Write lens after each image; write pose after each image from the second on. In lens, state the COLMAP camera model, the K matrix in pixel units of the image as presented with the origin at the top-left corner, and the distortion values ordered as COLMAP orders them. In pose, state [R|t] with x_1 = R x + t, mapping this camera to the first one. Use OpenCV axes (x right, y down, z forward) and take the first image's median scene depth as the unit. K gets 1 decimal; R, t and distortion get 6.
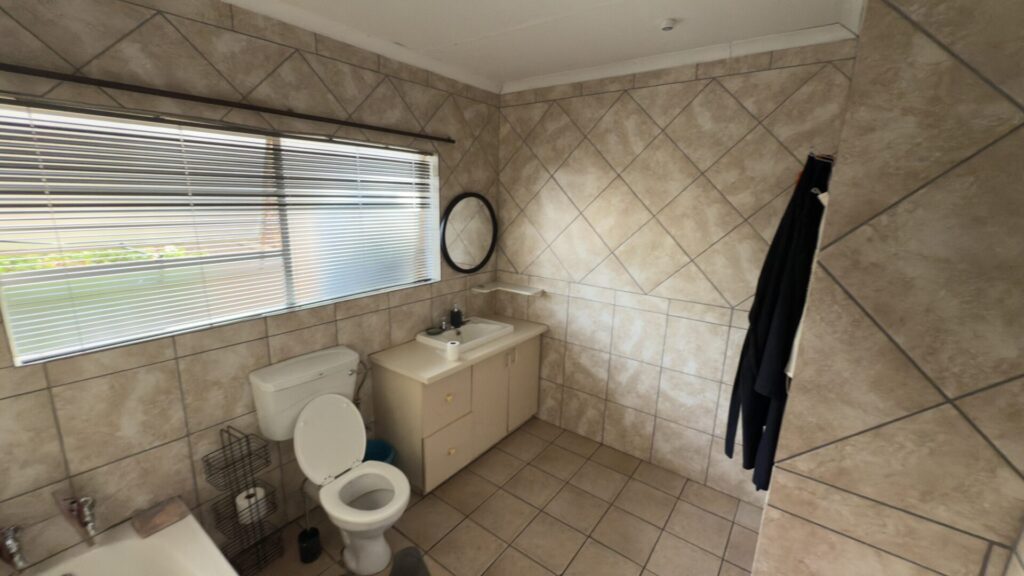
lens RADIAL K [[407.1, 0, 503.7], [0, 407.1, 288.4], [0, 0, 1]] dist [-0.004481, 0.000006]
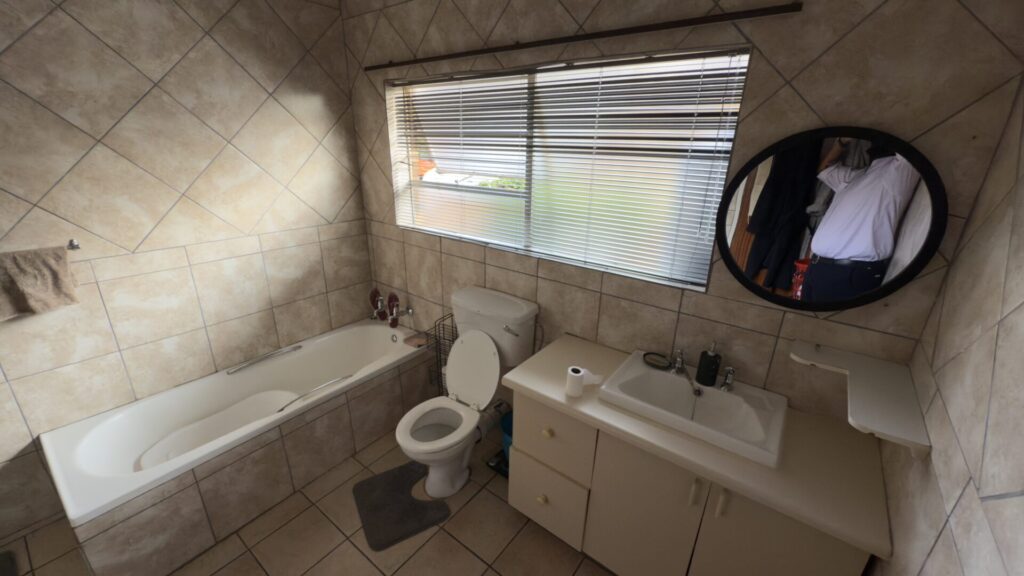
lens RADIAL K [[407.1, 0, 506.1], [0, 407.1, 288.1], [0, 0, 1]] dist [-0.004481, 0.000006]
pose [[-0.000689, 0.323137, -0.946352, 0.518504], [-0.235670, 0.919644, 0.314189, -0.186986], [0.971833, 0.223243, 0.075520, 0.952285]]
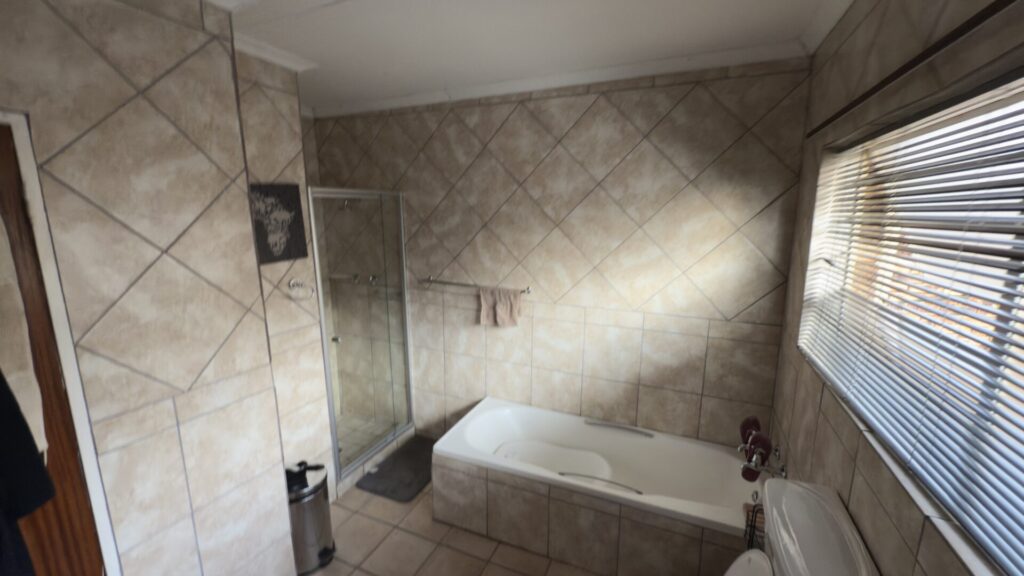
lens RADIAL K [[407.1, 0, 512.4], [0, 407.1, 287.7], [0, 0, 1]] dist [-0.004481, 0.000006]
pose [[-0.969478, 0.024728, -0.243927, 0.044124], [-0.072993, 0.920677, 0.383440, -0.293654], [0.234060, 0.389541, -0.890771, 1.263232]]
